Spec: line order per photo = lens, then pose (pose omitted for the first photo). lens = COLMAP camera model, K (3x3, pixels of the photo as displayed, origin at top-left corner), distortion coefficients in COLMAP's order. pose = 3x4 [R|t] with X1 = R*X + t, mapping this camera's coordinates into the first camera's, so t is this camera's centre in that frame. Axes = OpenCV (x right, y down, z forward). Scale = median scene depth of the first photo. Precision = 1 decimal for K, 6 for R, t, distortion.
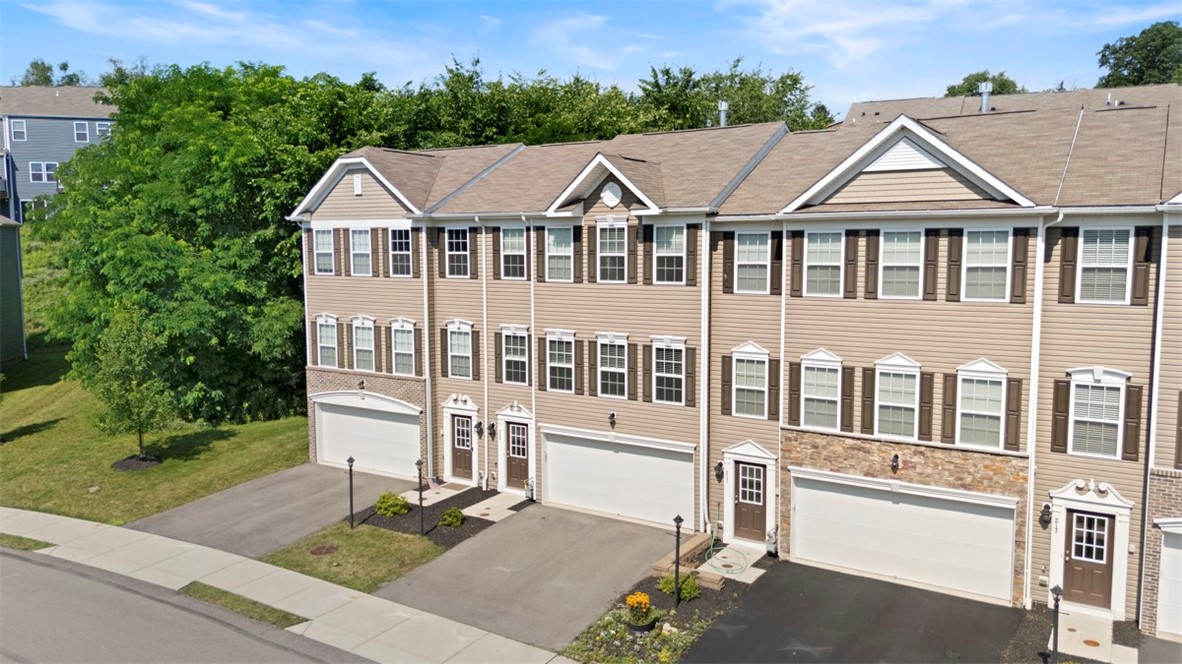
lens RADIAL K [[881.6, 0, 602.2], [0, 881.6, 344.5], [0, 0, 1]] dist [0.080670, -0.123691]
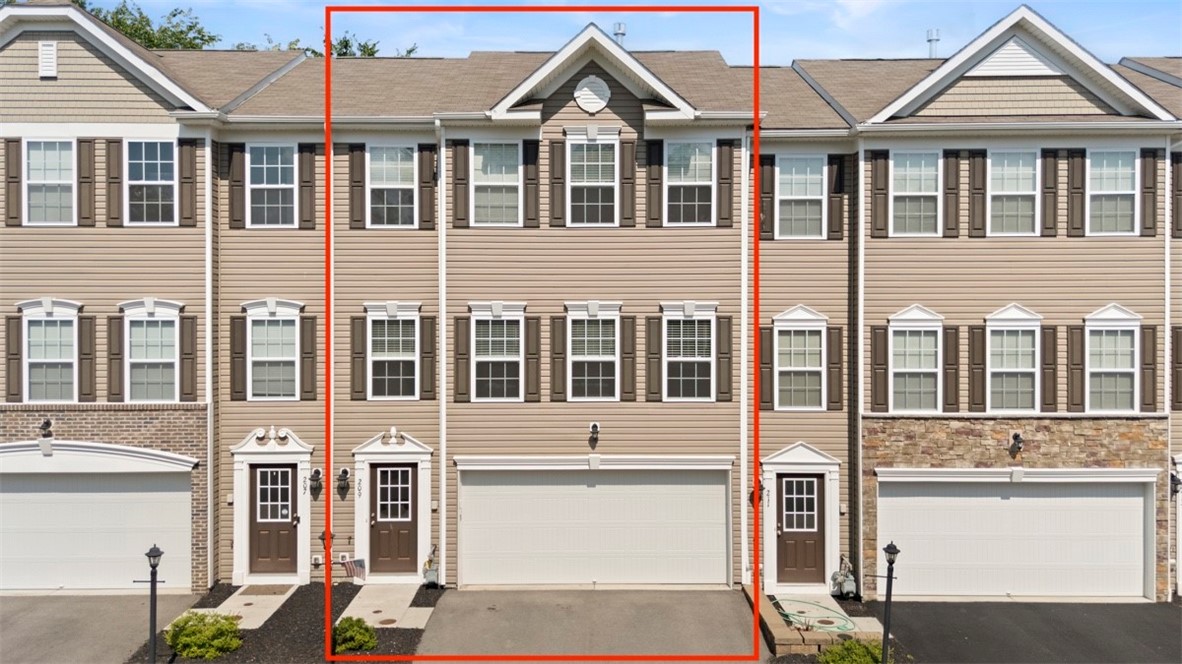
lens RADIAL K [[909.5, 0, 591.0], [0, 909.5, 332.0], [0, 0, 1]] dist [0.059598, -0.059061]
pose [[0.841157, -0.006105, 0.540757, -0.367905], [0.062683, 0.994297, -0.086278, 0.069855], [-0.537147, 0.106470, 0.836742, 0.442003]]
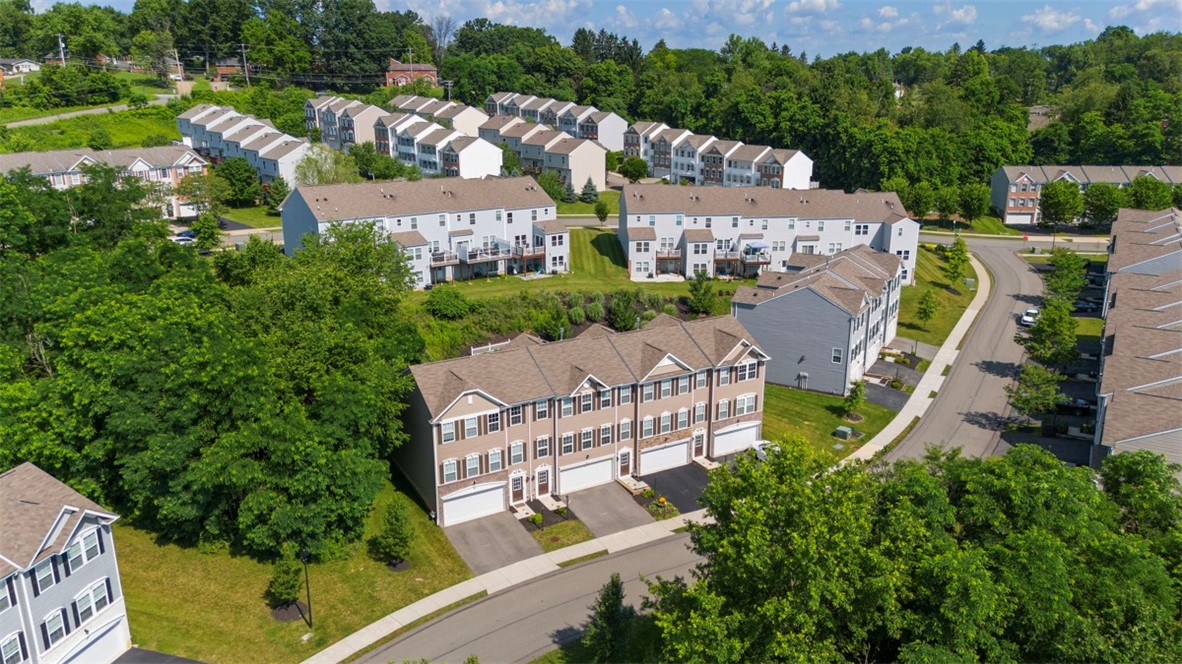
lens RADIAL K [[872.7, 0, 620.1], [0, 872.7, 335.5], [0, 0, 1]] dist [0.073623, -0.127127]
pose [[0.446914, -0.253121, 0.858020, -2.383783], [0.095055, 0.967141, 0.235802, -0.999595], [-0.889513, -0.023824, 0.456289, -0.410546]]
